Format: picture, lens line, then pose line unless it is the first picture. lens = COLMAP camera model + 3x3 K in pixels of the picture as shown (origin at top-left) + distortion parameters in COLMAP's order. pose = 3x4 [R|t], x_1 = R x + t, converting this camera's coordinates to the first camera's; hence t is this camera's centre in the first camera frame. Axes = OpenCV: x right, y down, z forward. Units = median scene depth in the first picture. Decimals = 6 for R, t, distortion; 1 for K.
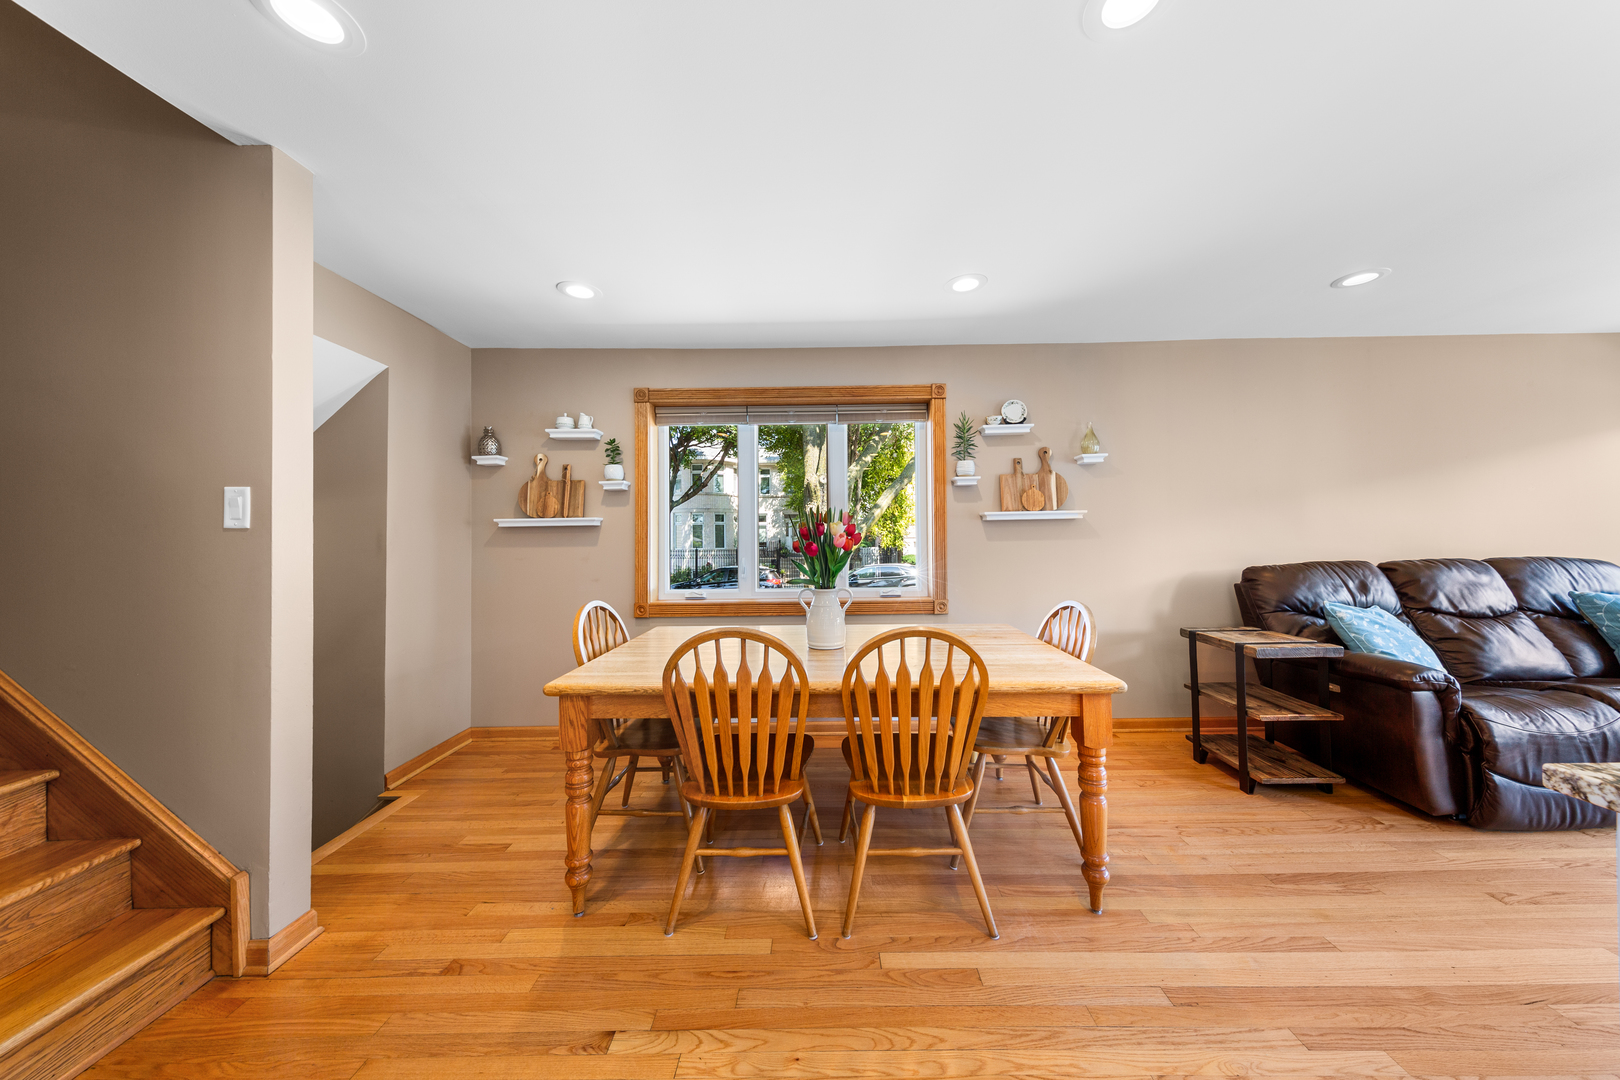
lens RADIAL K [[508.2, 0, 813.7], [0, 508.2, 531.9], [0, 0, 1]] dist [0.006927, -0.000979]
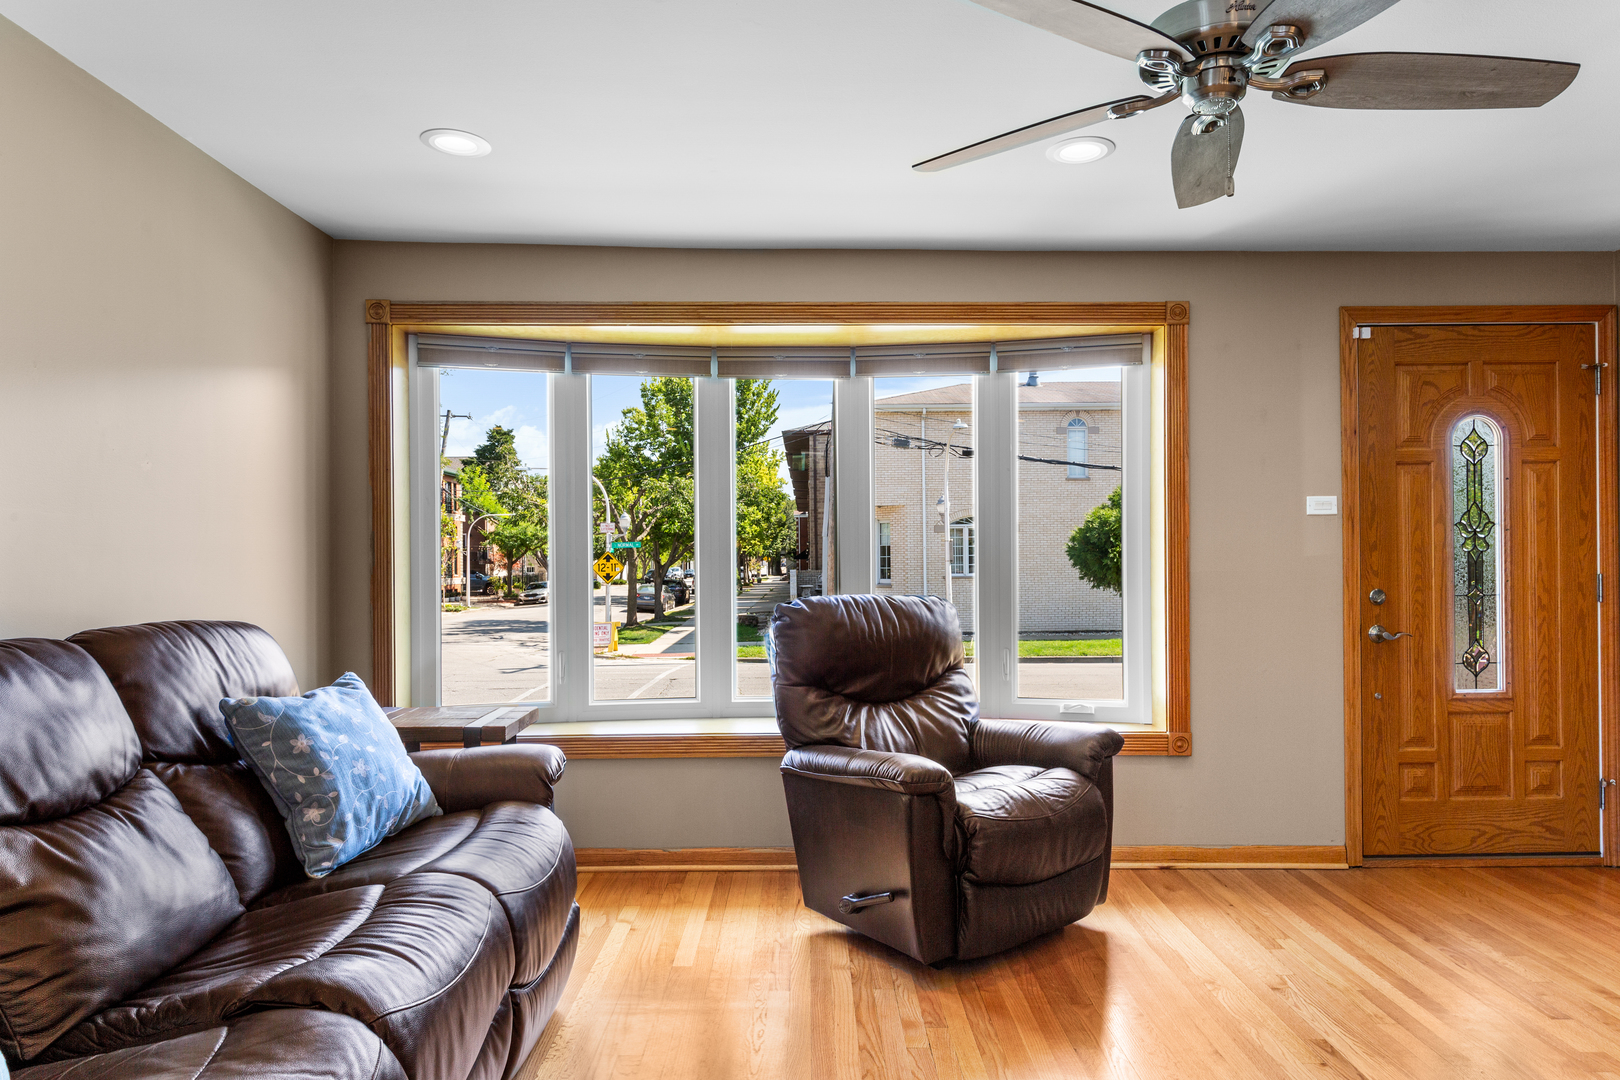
lens RADIAL K [[1001.4, 0, 809.1], [0, 1001.4, 563.3], [0, 0, 1]] dist [0.000177, 0.001514]
pose [[-0.019307, 0.005474, 0.999799, 0.608927], [0.004832, 0.999974, -0.005382, 0.008183], [-0.999802, 0.004727, -0.019333, 0.511987]]
